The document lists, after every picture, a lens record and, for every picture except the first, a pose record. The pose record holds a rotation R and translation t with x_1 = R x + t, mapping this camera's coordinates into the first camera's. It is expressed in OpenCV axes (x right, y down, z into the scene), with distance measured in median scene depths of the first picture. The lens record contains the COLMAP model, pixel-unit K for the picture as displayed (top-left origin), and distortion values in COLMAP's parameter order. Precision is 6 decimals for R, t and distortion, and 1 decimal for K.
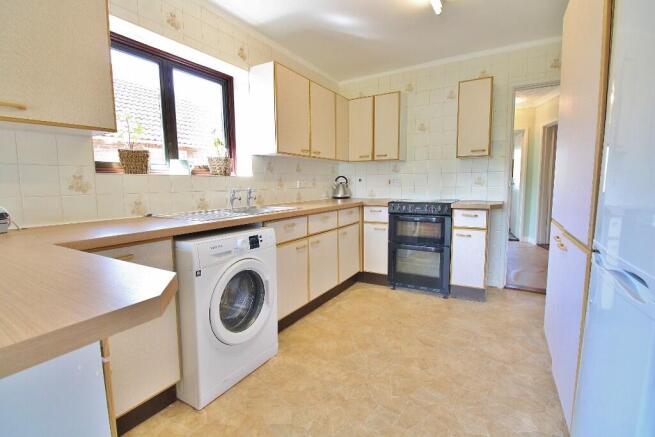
lens RADIAL K [[303.4, 0, 328.9], [0, 303.4, 216.1], [0, 0, 1]] dist [-0.019272, -0.000741]
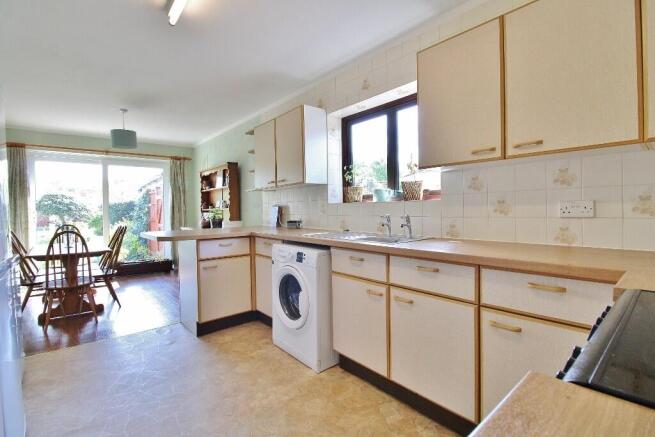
lens RADIAL K [[303.4, 0, 332.6], [0, 303.4, 219.6], [0, 0, 1]] dist [-0.019272, -0.000741]
pose [[-0.326791, 0.039598, -0.944267, 0.841684], [-0.089805, 0.993300, 0.072734, -0.162818], [0.940820, 0.108569, -0.321045, 1.441072]]
